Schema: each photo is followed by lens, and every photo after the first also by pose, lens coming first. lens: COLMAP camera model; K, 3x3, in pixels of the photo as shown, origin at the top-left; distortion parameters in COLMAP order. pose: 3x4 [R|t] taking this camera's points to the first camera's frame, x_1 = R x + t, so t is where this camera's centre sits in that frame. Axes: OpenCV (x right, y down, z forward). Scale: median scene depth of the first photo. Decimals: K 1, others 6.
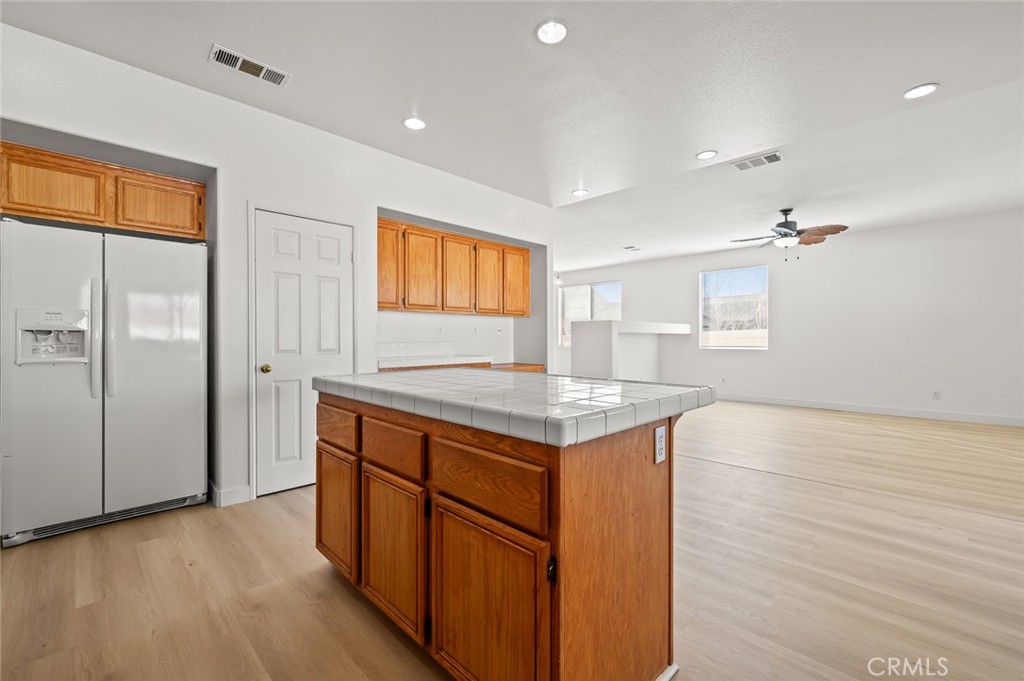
lens RADIAL K [[430.4, 0, 514.4], [0, 430.4, 337.0], [0, 0, 1]] dist [-0.000587, -0.000288]
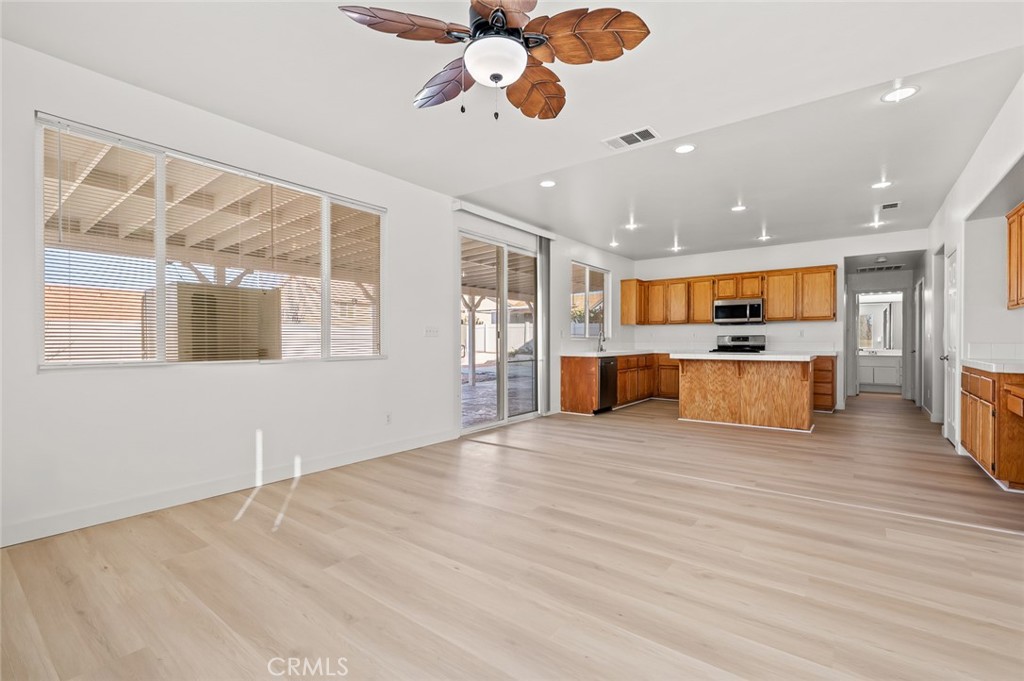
lens RADIAL K [[458.1, 0, 512.0], [0, 458.1, 340.5], [0, 0, 1]] dist [-0.001522, -0.000357]
pose [[-0.992950, 0.000898, -0.118531, 0.718136], [0.001407, 0.999990, -0.004214, 0.008286], [0.118526, -0.004351, -0.992941, 1.484366]]
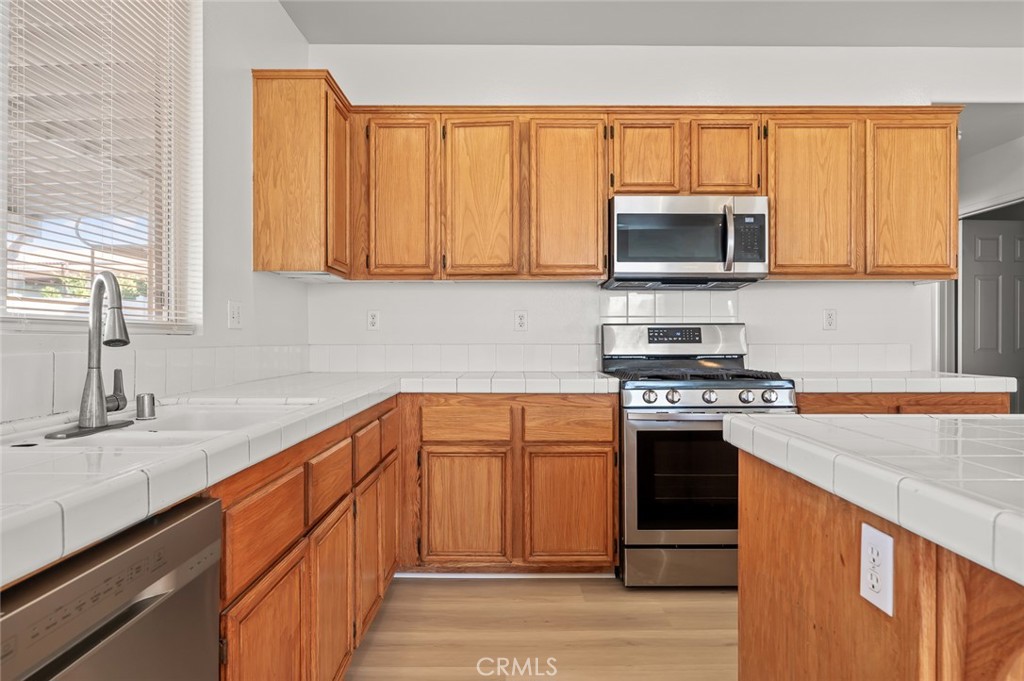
lens RADIAL K [[575.6, 0, 512.0], [0, 575.6, 340.5], [0, 0, 1]] dist [-0.002789, -0.000534]
pose [[-0.715196, 0.003788, -0.698913, 0.290413], [0.002548, 0.999993, 0.002813, 0.000943], [0.698919, 0.000232, -0.715201, 0.320158]]
